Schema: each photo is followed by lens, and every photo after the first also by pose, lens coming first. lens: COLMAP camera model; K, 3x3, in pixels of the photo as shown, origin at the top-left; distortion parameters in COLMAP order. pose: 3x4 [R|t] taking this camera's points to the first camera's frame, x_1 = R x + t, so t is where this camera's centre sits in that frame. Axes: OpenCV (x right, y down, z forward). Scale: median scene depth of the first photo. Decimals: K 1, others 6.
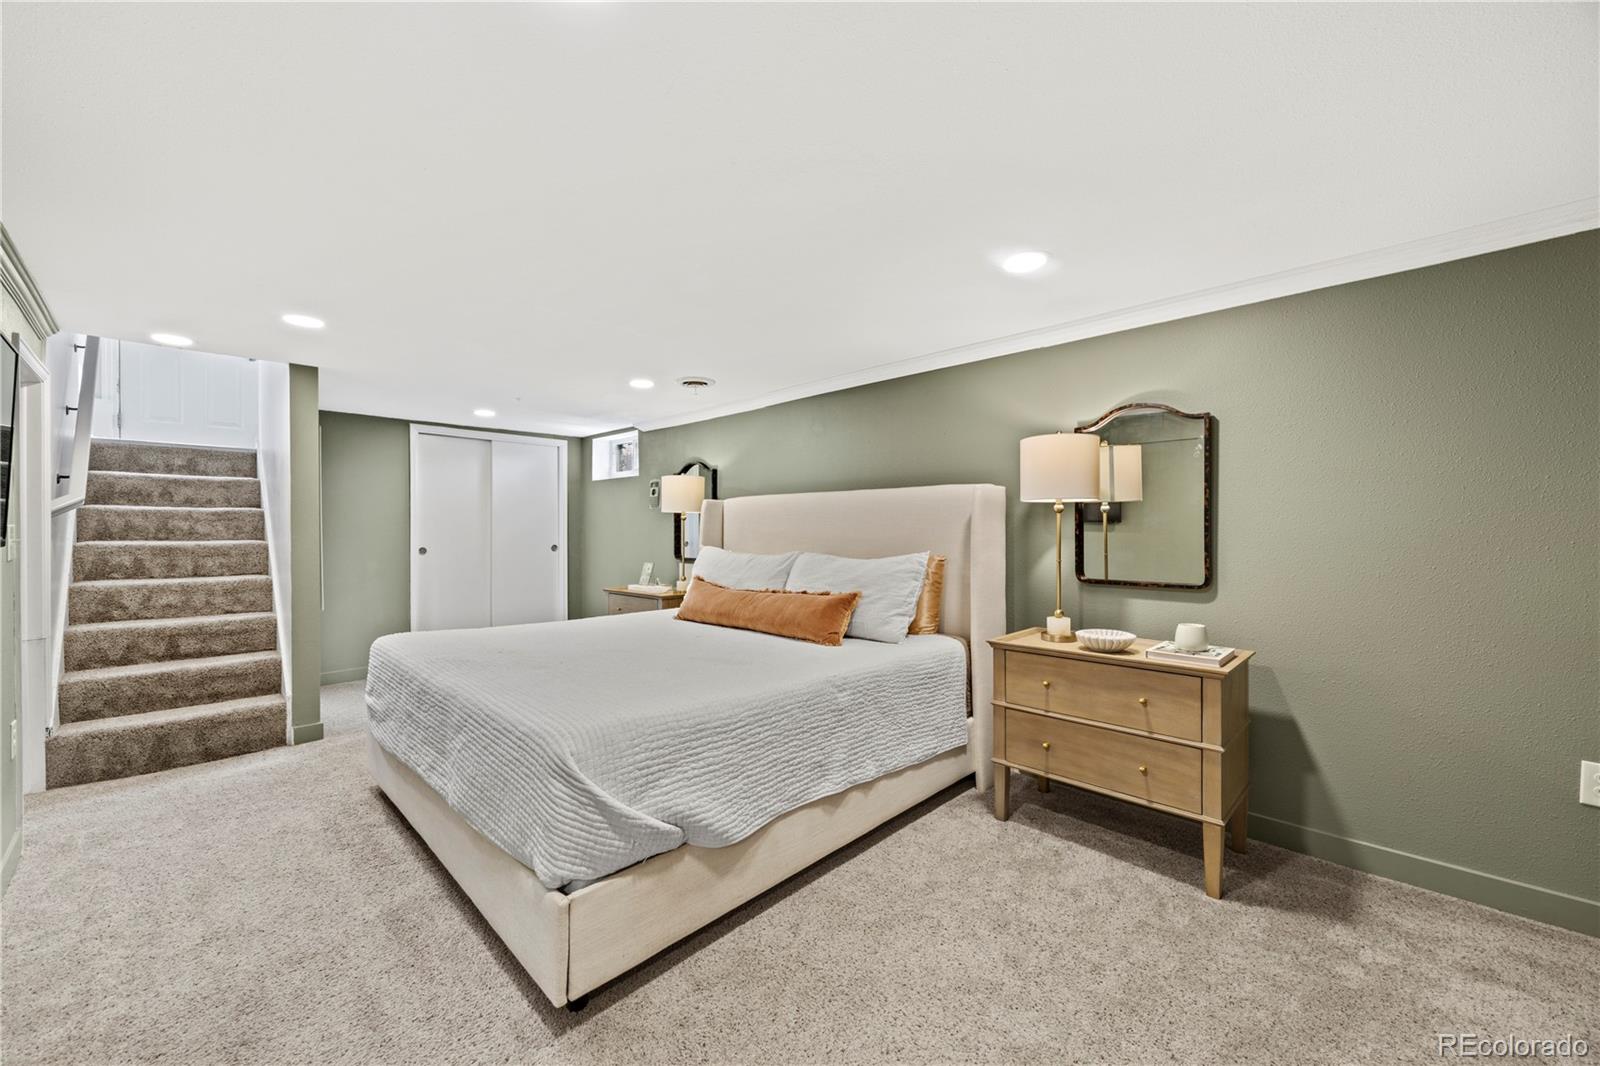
lens RADIAL K [[604.7, 0, 792.1], [0, 604.7, 533.2], [0, 0, 1]] dist [0.001338, 0.000102]
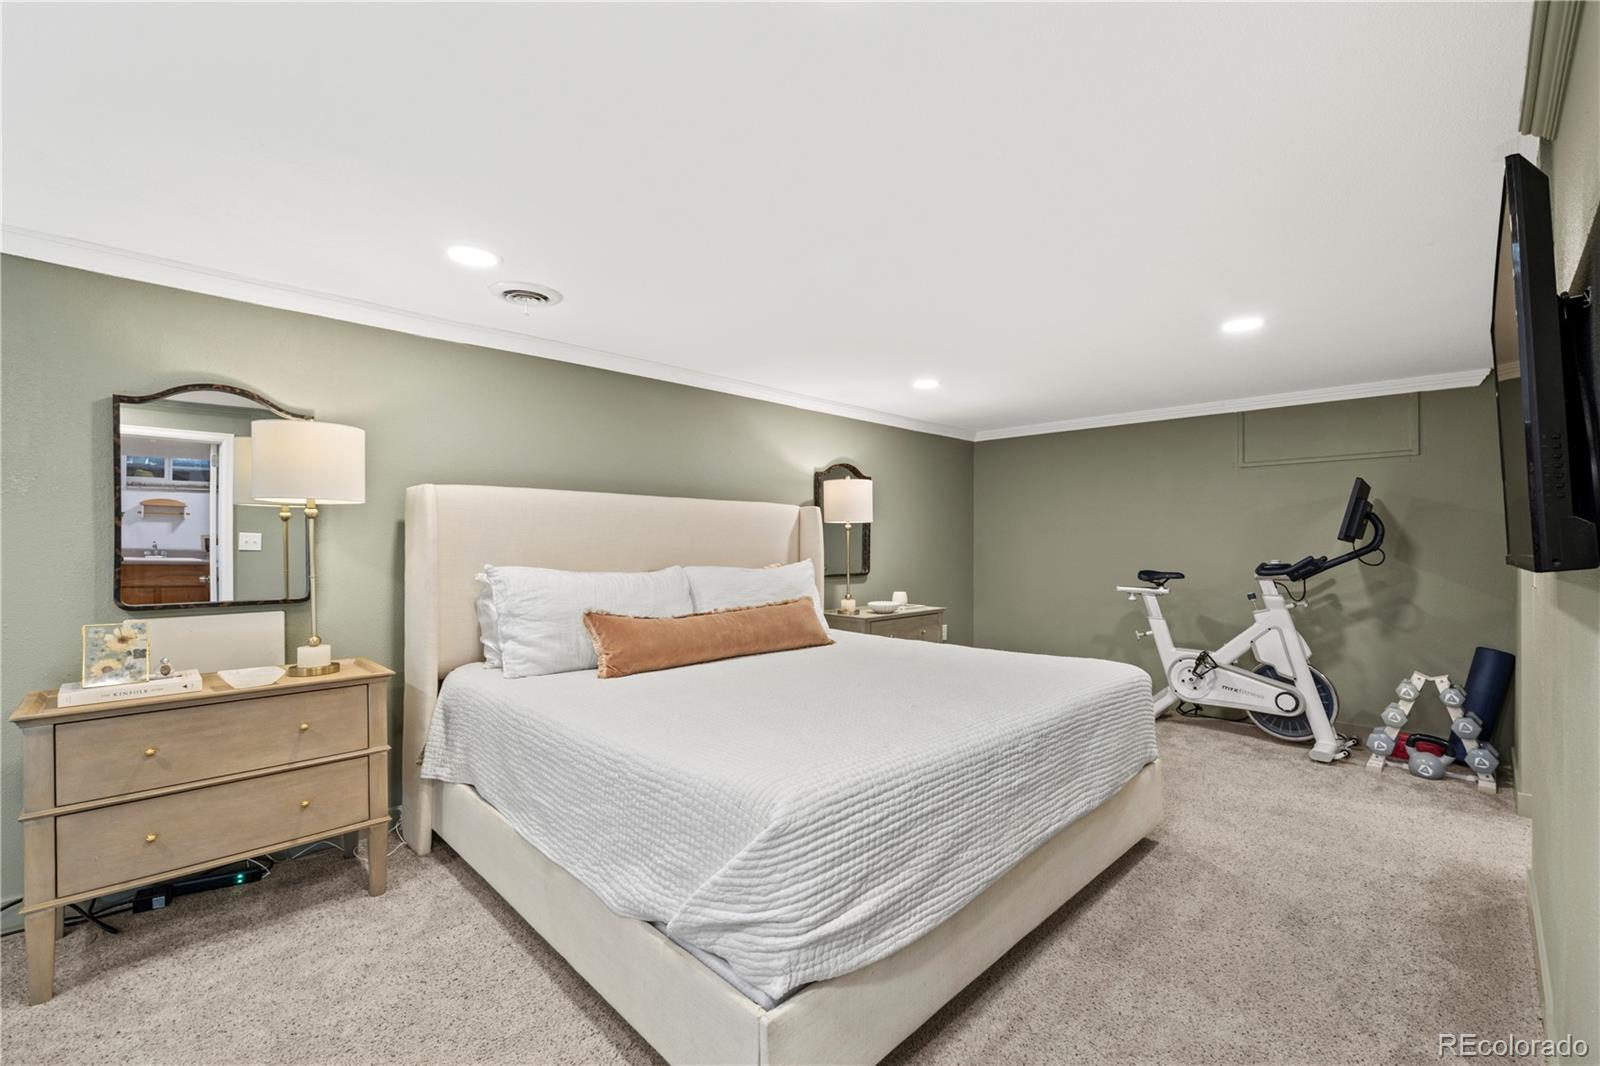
lens RADIAL K [[564.1, 0, 798.9], [0, 564.1, 545.4], [0, 0, 1]] dist [0.000256, -0.000004]
pose [[0.066859, 0.001193, 0.997762, -0.286288], [-0.001974, 0.999997, -0.001063, 0.002086], [-0.997760, -0.001899, 0.066861, 0.296220]]
